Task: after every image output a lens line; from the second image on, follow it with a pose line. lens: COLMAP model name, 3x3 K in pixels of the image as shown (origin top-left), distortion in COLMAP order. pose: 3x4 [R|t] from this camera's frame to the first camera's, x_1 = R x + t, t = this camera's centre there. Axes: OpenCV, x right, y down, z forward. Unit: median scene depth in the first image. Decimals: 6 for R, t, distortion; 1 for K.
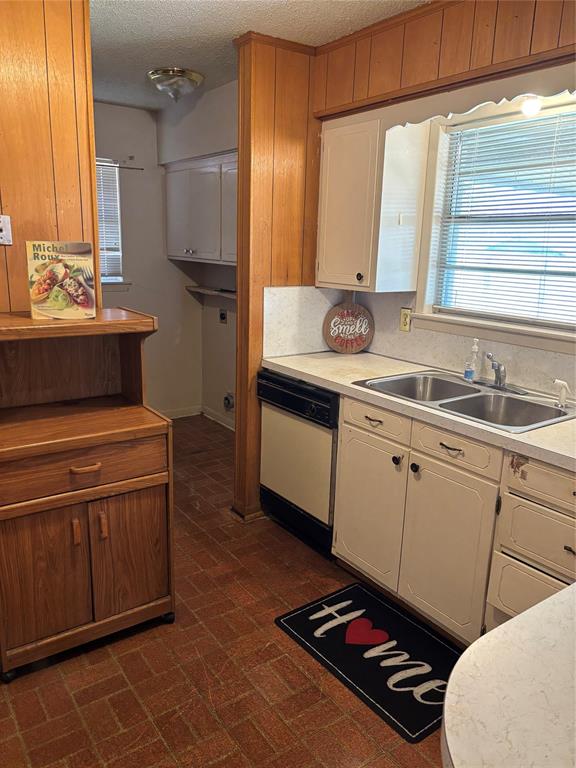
lens RADIAL K [[576.5, 0, 285.2], [0, 576.5, 385.7], [0, 0, 1]] dist [0.022961, -0.027253]
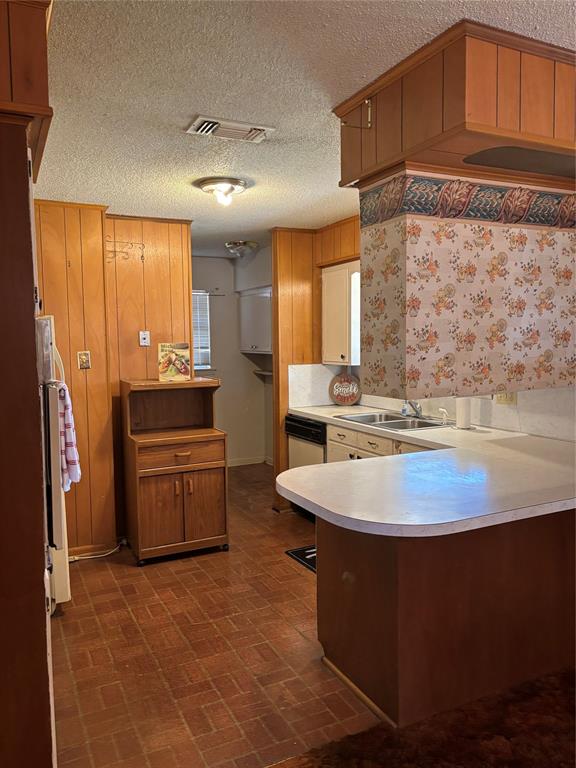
lens RADIAL K [[576.5, 0, 288.5], [0, 576.5, 383.4], [0, 0, 1]] dist [0.022961, -0.027253]
pose [[0.987727, -0.027623, -0.153730, 0.231831], [0.001708, 0.986089, -0.166208, 0.167851], [0.156183, 0.163905, 0.974034, -0.651884]]
